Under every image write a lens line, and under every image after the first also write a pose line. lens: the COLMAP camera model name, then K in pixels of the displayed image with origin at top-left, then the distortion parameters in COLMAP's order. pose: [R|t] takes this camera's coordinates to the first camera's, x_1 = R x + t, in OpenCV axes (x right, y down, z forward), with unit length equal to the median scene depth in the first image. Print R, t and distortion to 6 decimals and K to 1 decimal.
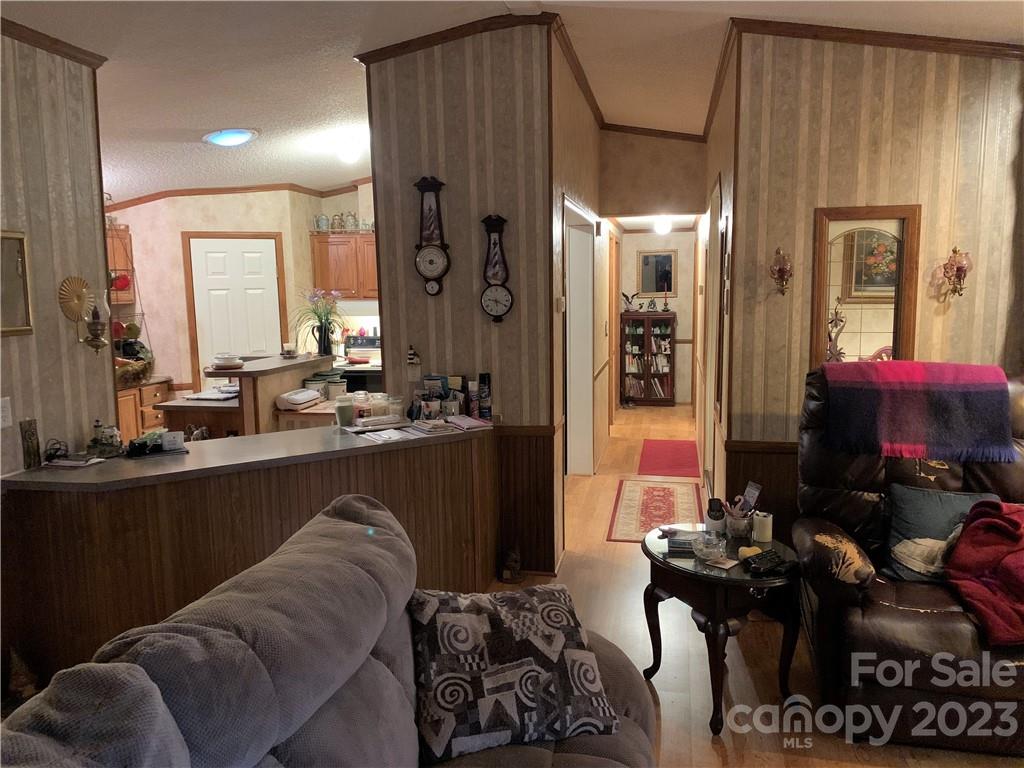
lens RADIAL K [[773.1, 0, 517.1], [0, 773.1, 379.0], [0, 0, 1]] dist [0.024618, -0.025131]
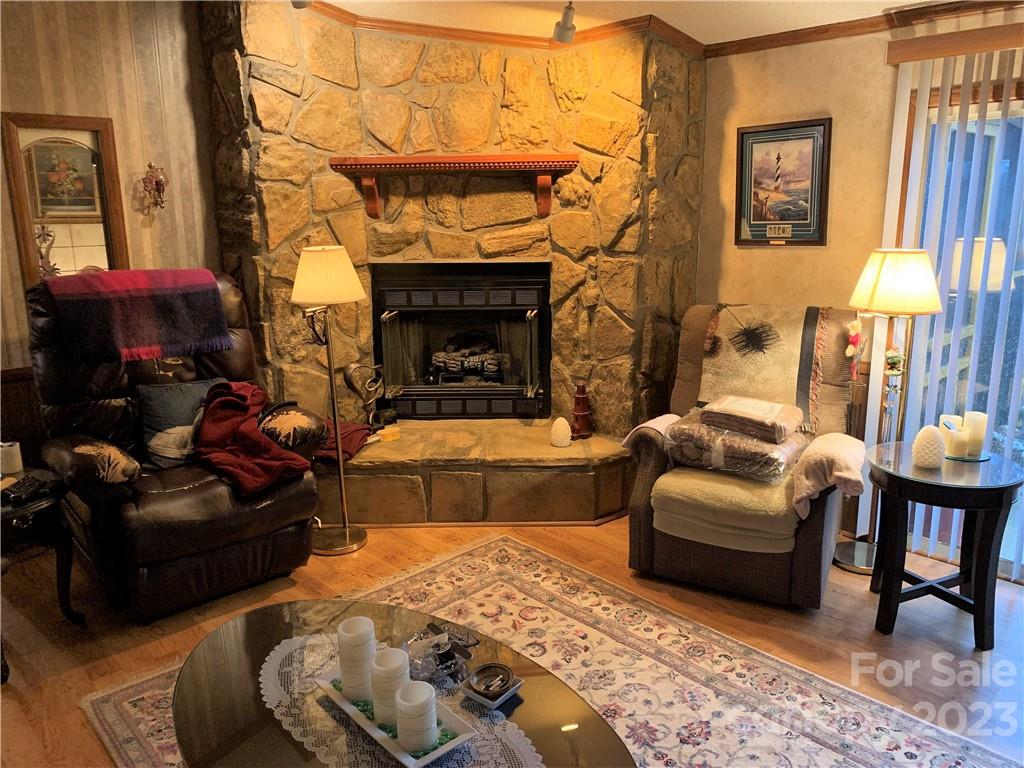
lens RADIAL K [[773.1, 0, 512.0], [0, 773.1, 374.2], [0, 0, 1]] dist [0.024618, -0.025131]
pose [[0.570127, -0.171110, 0.803540, -0.062908], [0.102283, 0.985244, 0.137232, 0.022106], [-0.815165, 0.003949, 0.579216, -0.027899]]
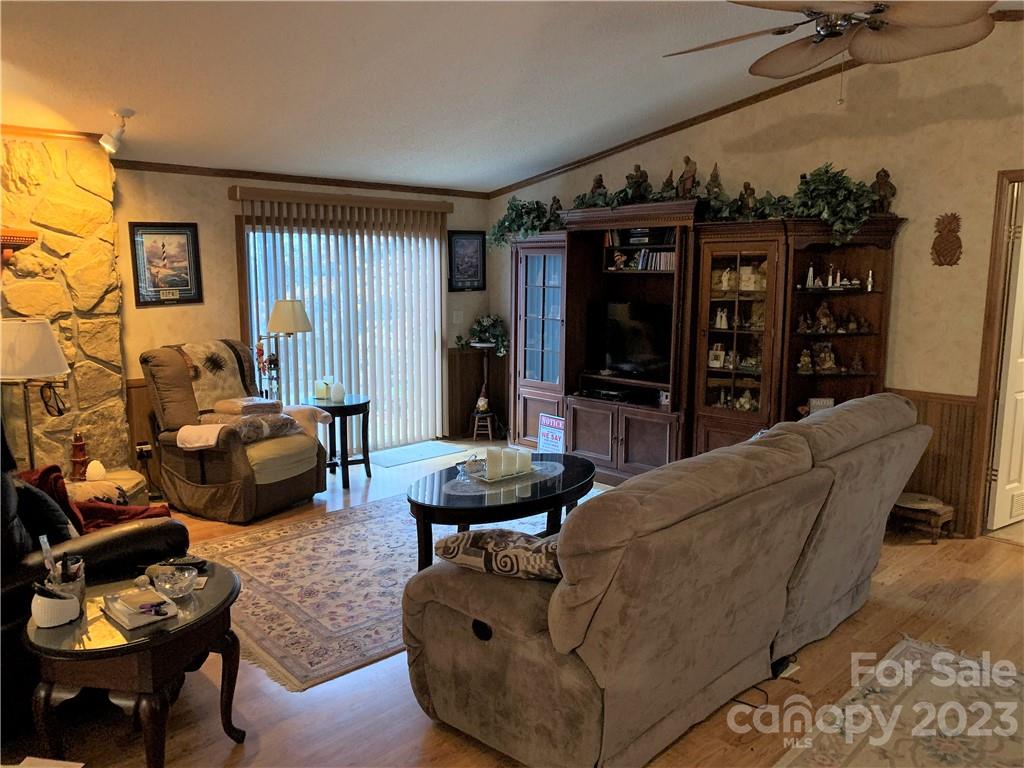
lens RADIAL K [[773.1, 0, 507.9], [0, 773.1, 379.5], [0, 0, 1]] dist [0.024618, -0.025131]
pose [[-0.824427, -0.065516, 0.562164, -0.400969], [0.078741, 0.970340, 0.228560, -0.121344], [-0.560465, 0.232696, -0.794815, 1.155175]]
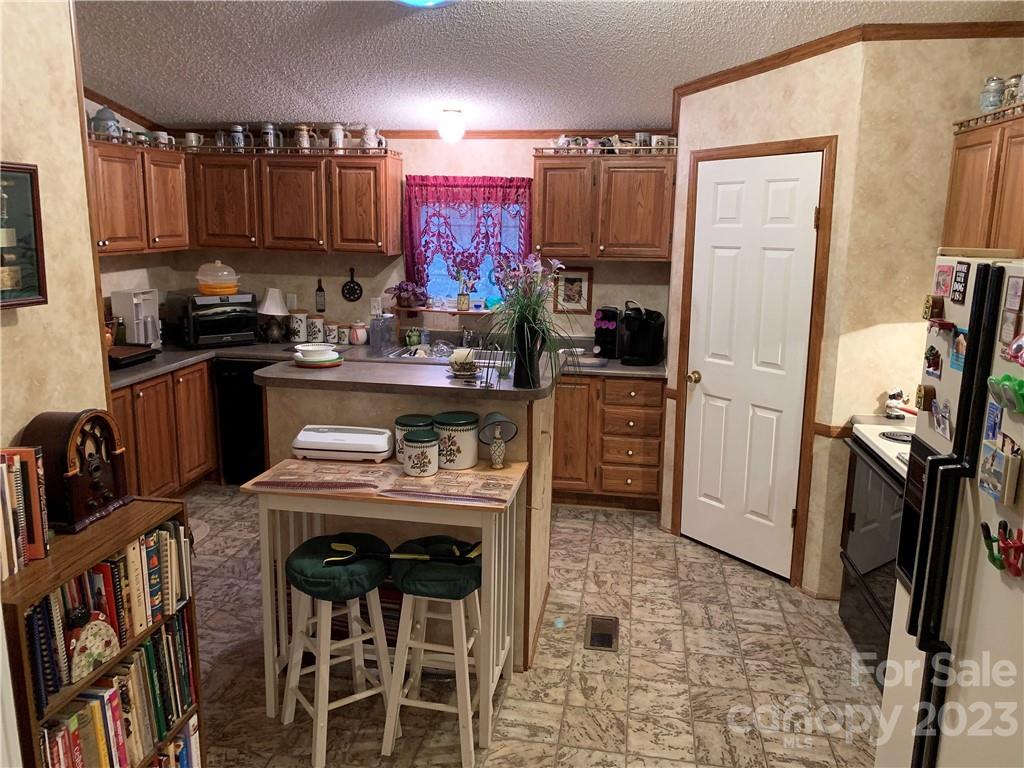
lens RADIAL K [[773.1, 0, 501.8], [0, 773.1, 381.2], [0, 0, 1]] dist [0.024618, -0.025131]
pose [[0.030661, 0.219593, -0.975110, 0.393158], [-0.136107, 0.967398, 0.213577, -0.227049], [0.990220, 0.126171, 0.059549, 1.533996]]
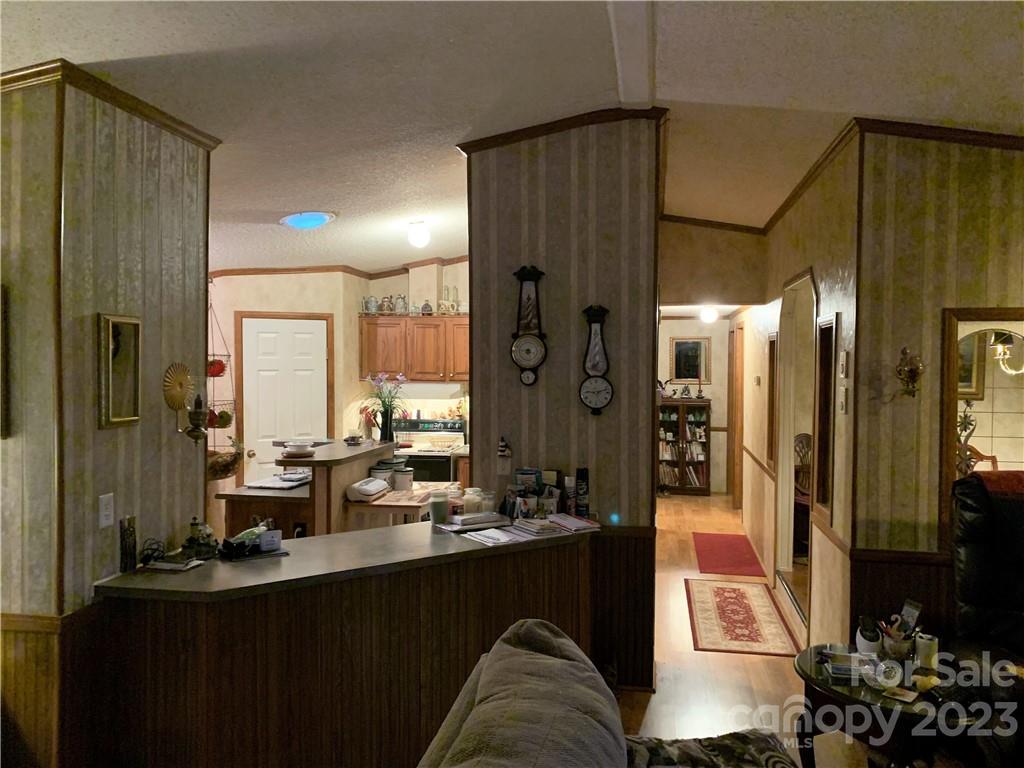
lens RADIAL K [[773.1, 0, 516.7], [0, 773.1, 375.5], [0, 0, 1]] dist [0.024618, -0.025131]
pose [[0.999645, 0.021135, 0.016233, -0.166116], [-0.019322, 0.994314, -0.104716, -0.024334], [-0.018354, 0.104365, 0.994370, 0.052172]]
